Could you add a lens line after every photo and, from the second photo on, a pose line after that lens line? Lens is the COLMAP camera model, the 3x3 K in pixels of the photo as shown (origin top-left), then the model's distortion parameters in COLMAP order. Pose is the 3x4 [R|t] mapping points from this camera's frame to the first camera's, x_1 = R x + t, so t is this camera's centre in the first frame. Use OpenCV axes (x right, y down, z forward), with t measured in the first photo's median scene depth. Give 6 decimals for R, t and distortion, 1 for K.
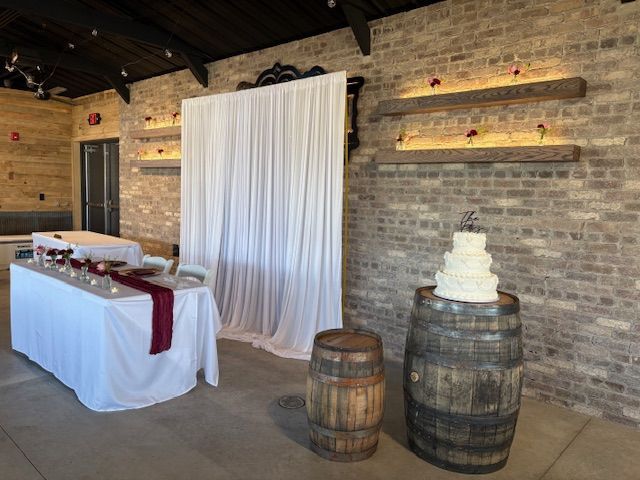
lens RADIAL K [[488.3, 0, 320.0], [0, 488.3, 240.0], [0, 0, 1]] dist [0.020890, -0.006257]
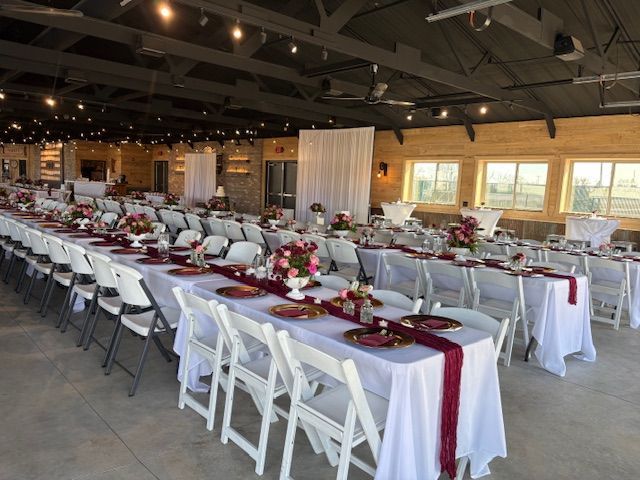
lens RADIAL K [[485.2, 0, 322.3], [0, 485.2, 244.1], [0, 0, 1]] dist [0.033629, -0.007124]
pose [[0.995188, 0.033957, -0.091914, 0.802805], [-0.032551, 0.999330, 0.016748, 0.209946], [0.092421, -0.013676, 0.995626, -1.853227]]
